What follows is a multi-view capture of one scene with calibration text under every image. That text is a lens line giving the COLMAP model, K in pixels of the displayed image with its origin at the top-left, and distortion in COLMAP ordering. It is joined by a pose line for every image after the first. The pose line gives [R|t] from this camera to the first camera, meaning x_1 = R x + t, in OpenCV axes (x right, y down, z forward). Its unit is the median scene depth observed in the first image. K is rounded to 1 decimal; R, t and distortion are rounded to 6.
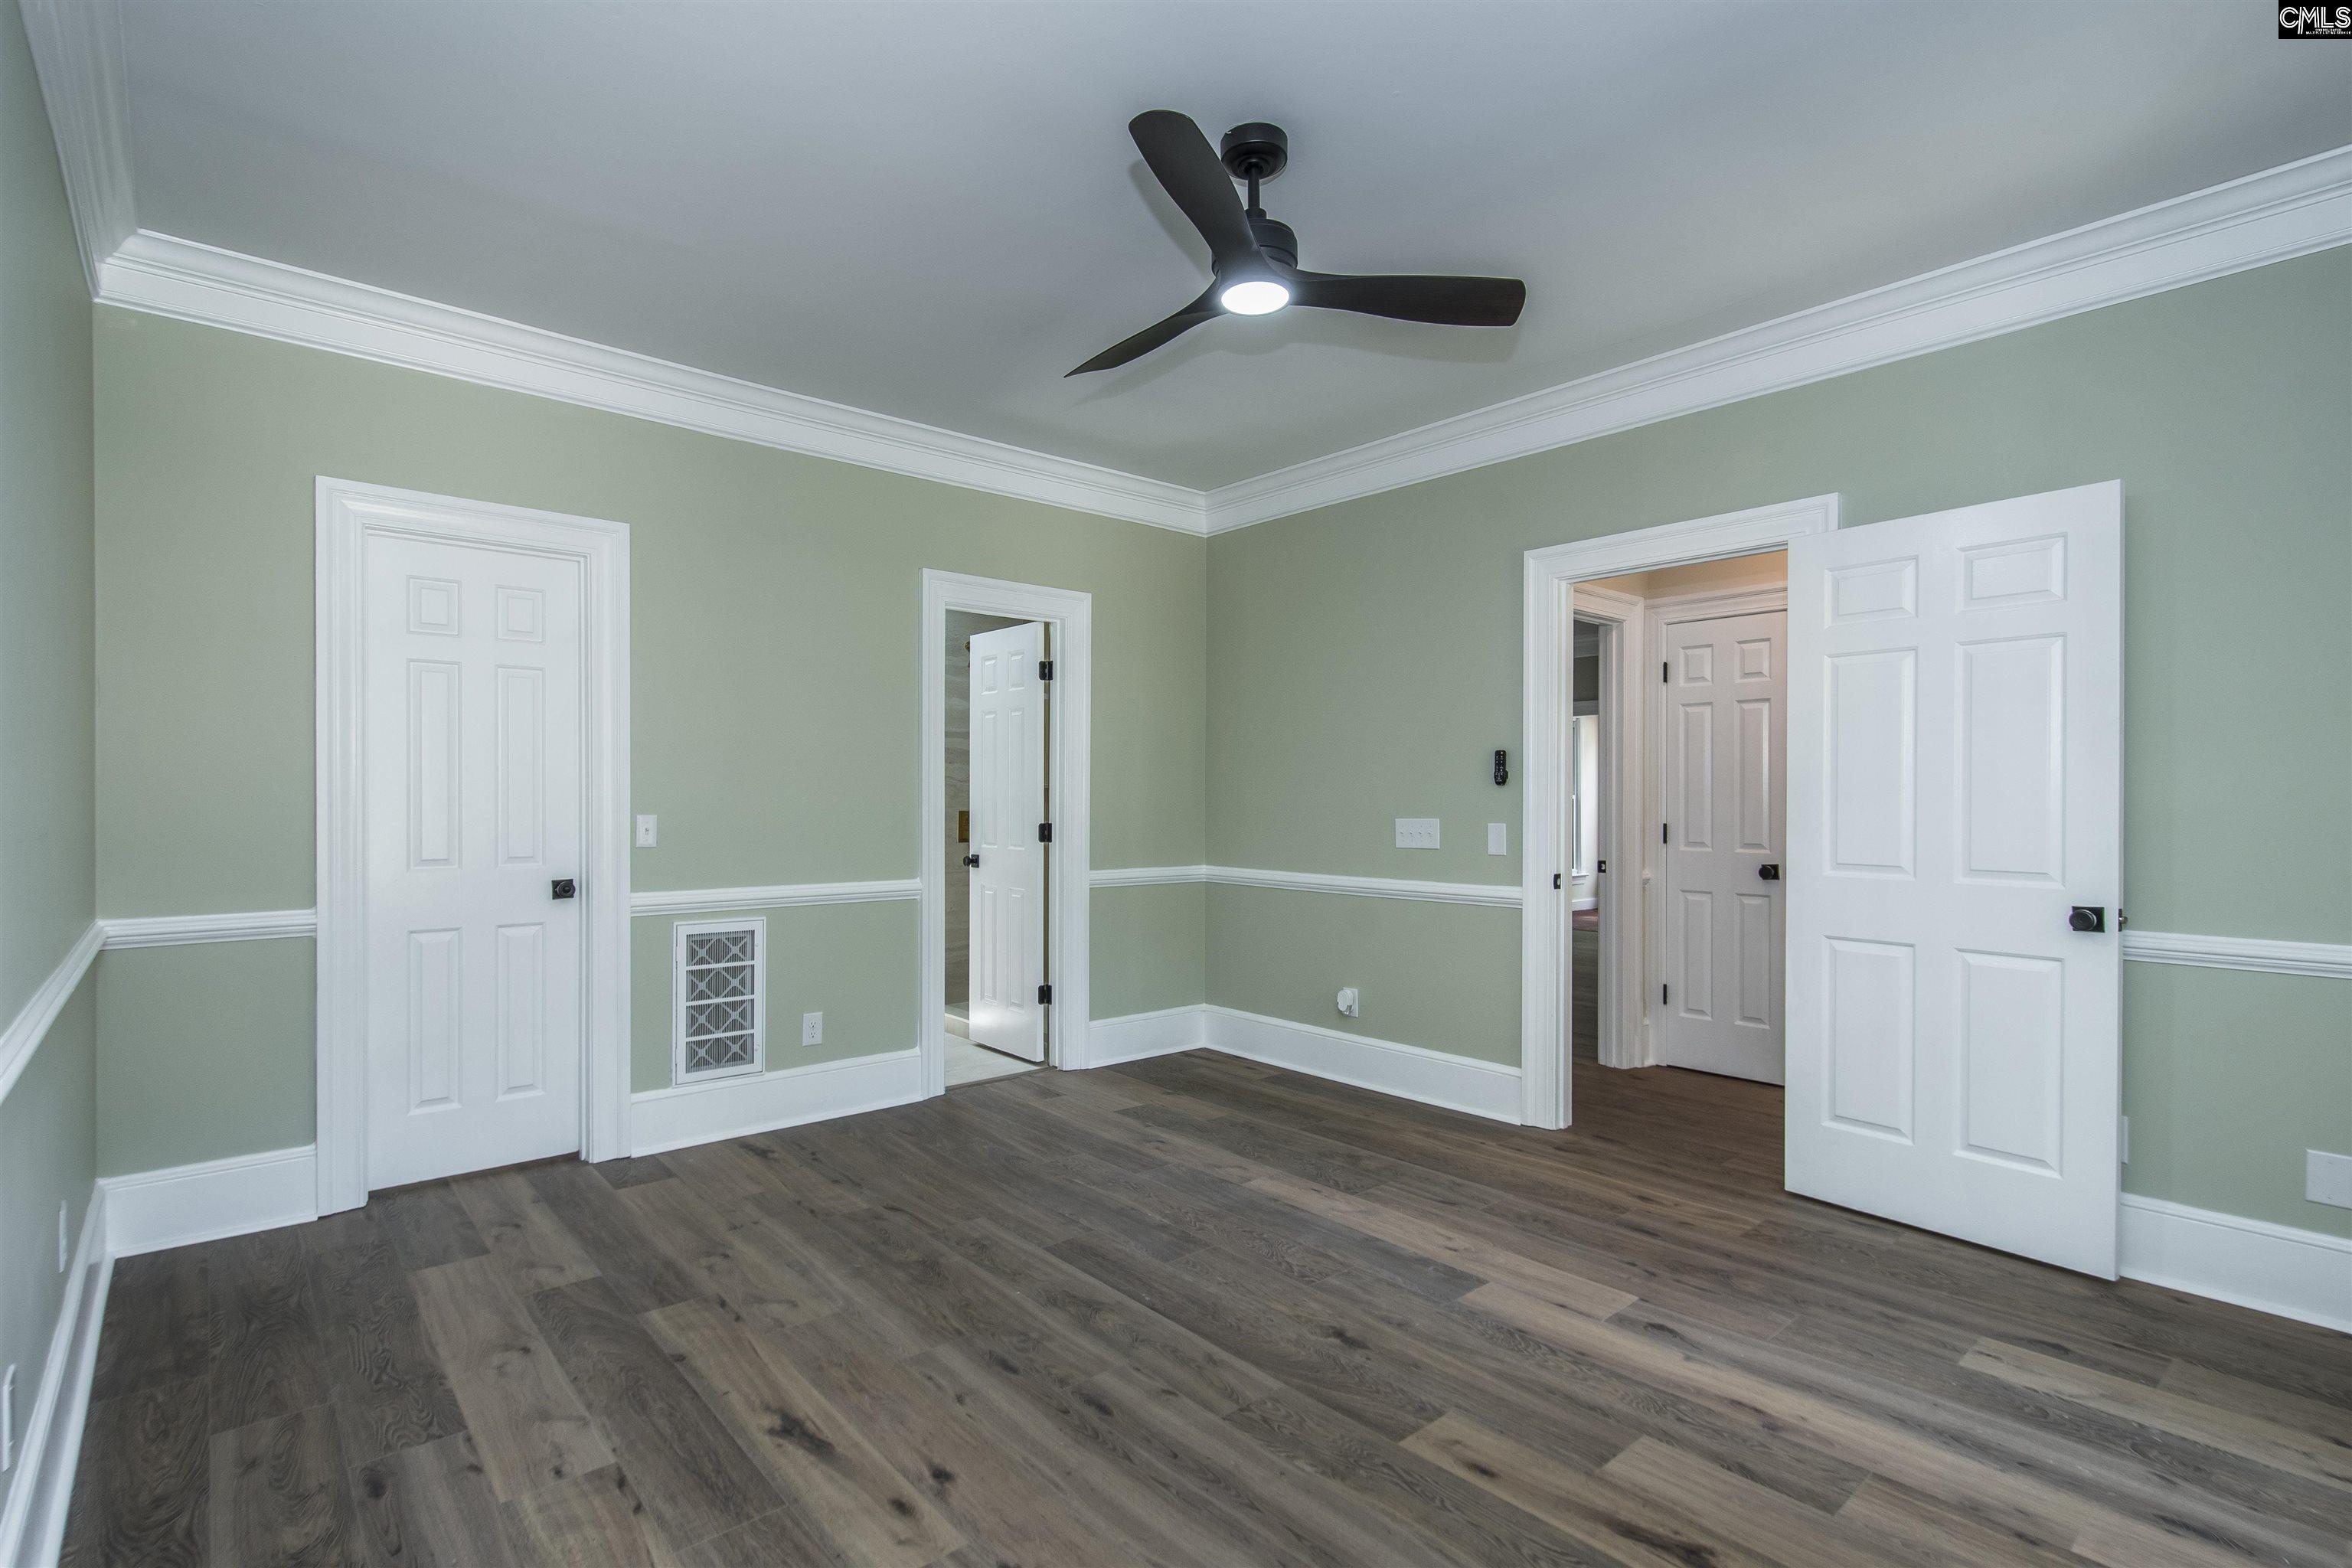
lens RADIAL K [[1117.5, 0, 1147.7], [0, 1117.5, 801.5], [0, 0, 1]] dist [0.007597, -0.007416]
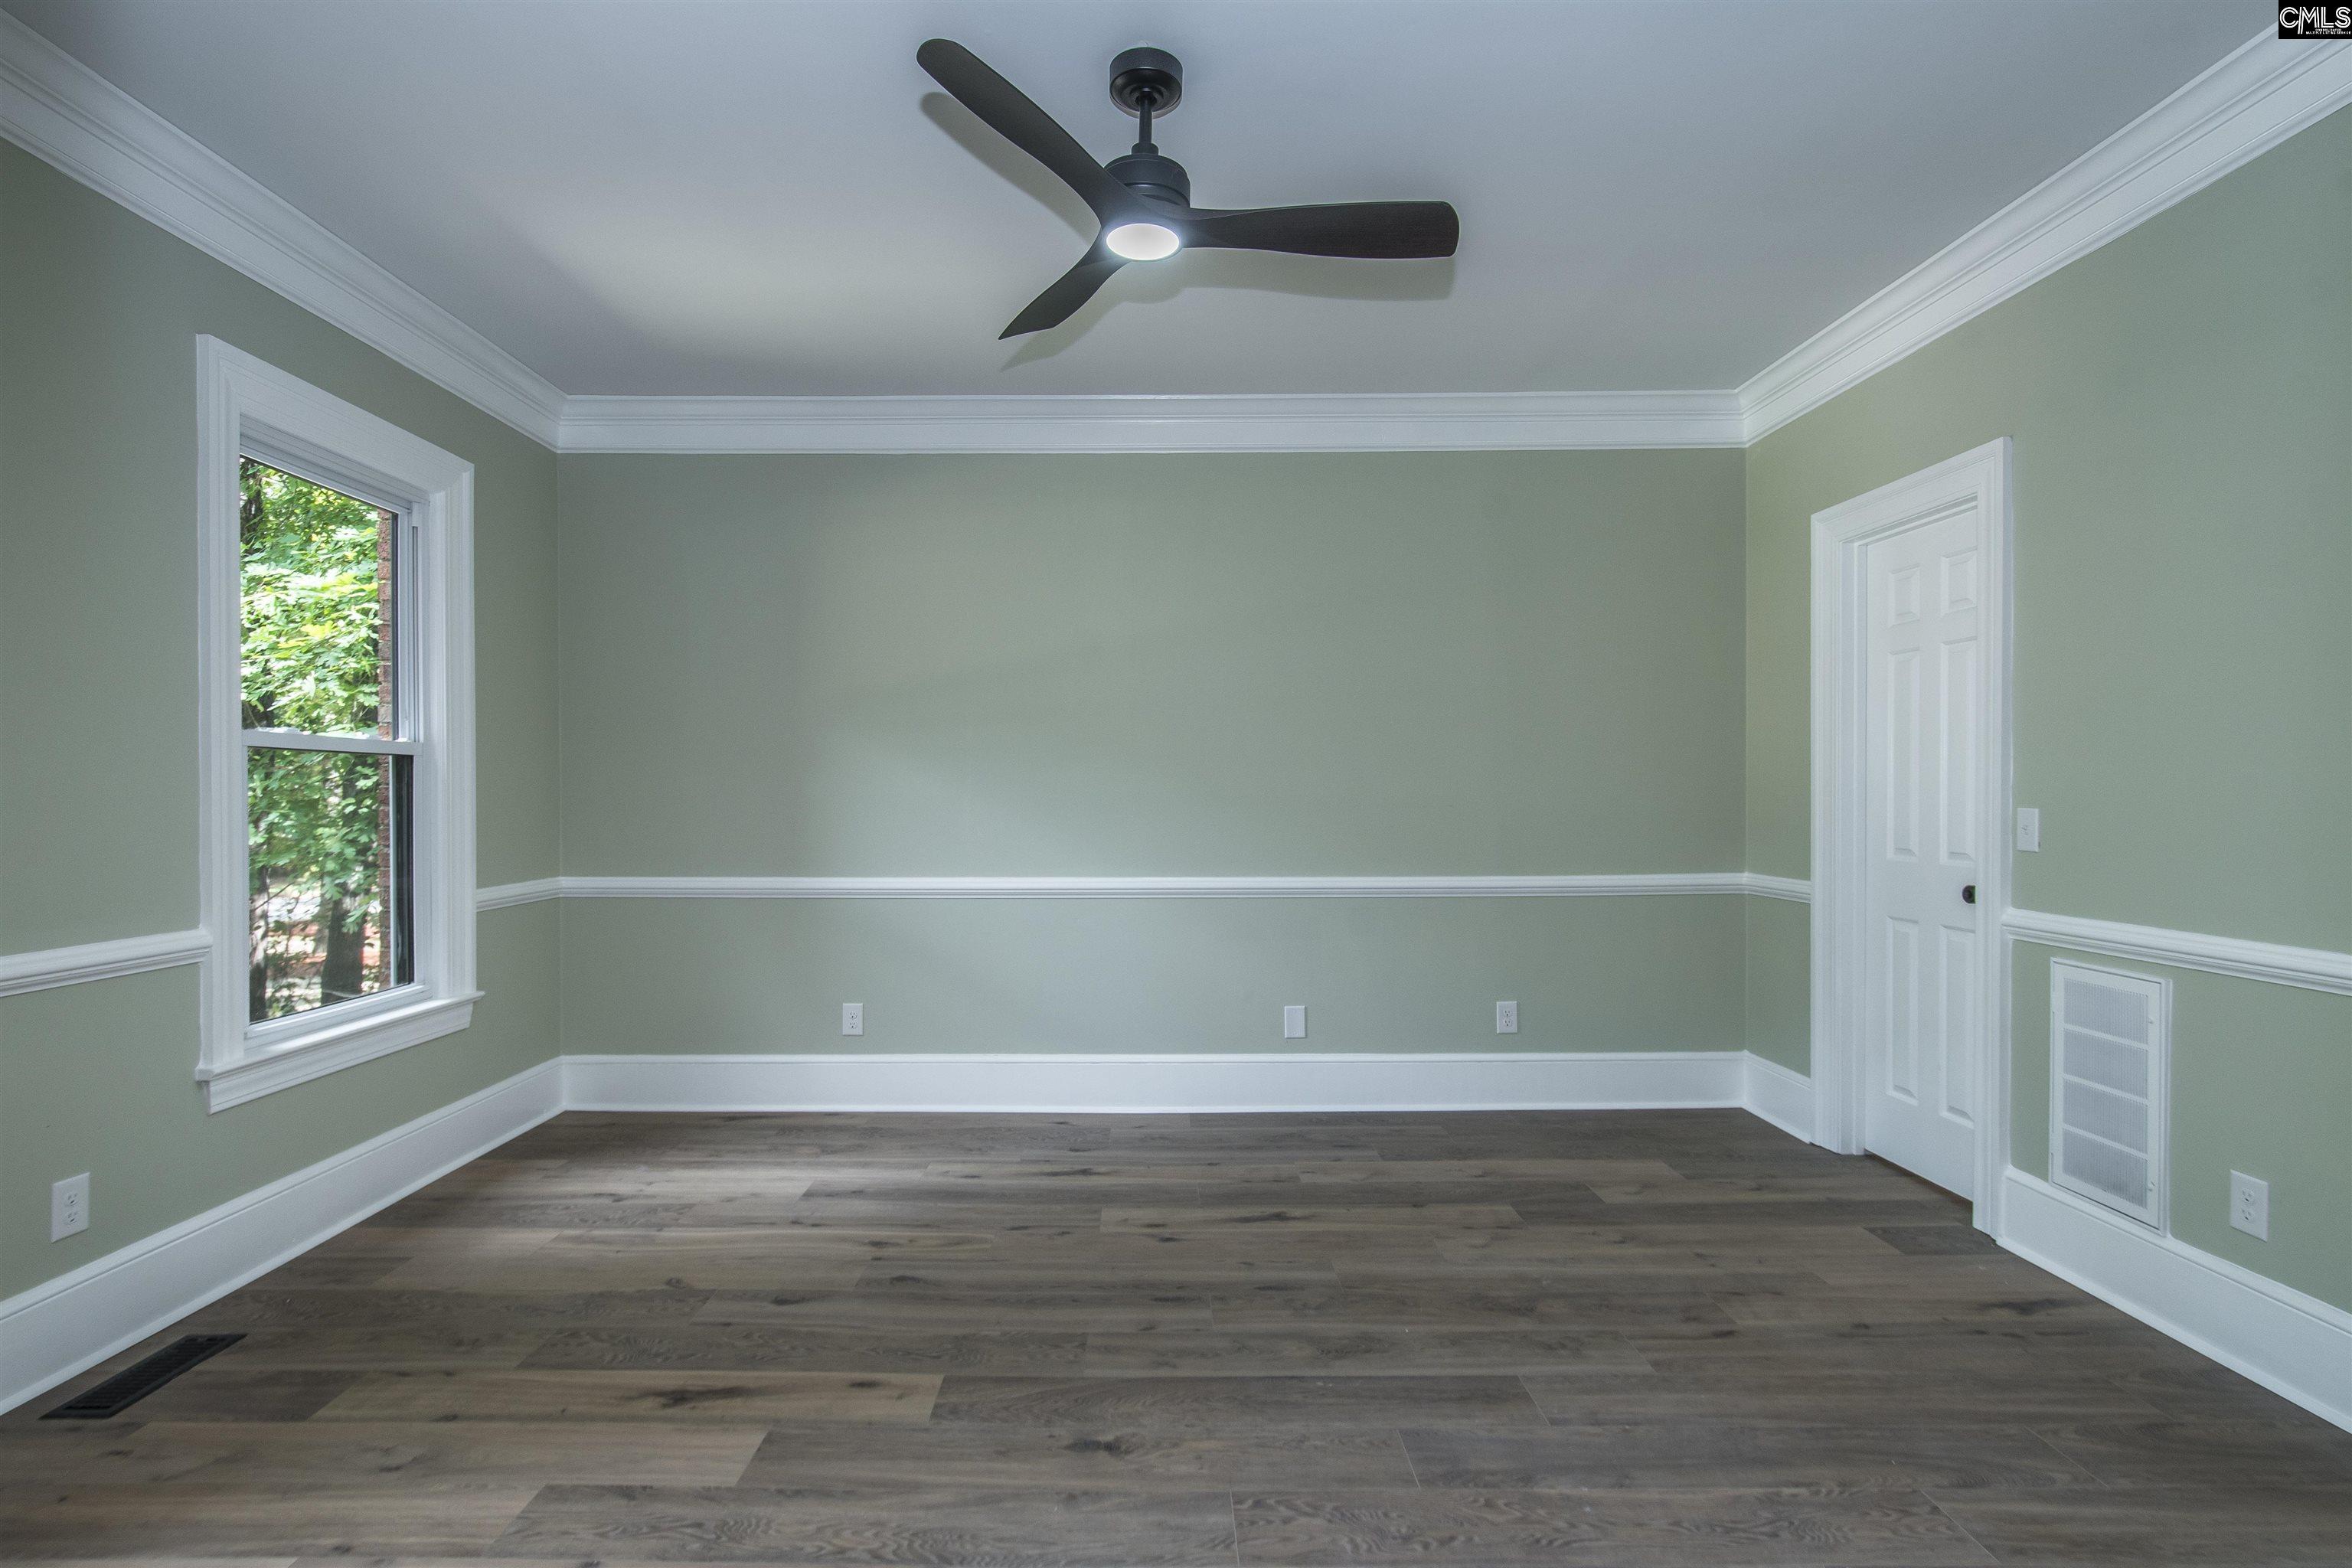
lens RADIAL K [[1117.5, 0, 1147.7], [0, 1117.5, 801.5], [0, 0, 1]] dist [0.007597, -0.007416]
pose [[-0.650459, 0.004457, -0.759528, 0.795277], [-0.003144, 0.999958, 0.008560, 0.004096], [0.759534, 0.007956, -0.650418, 1.603573]]
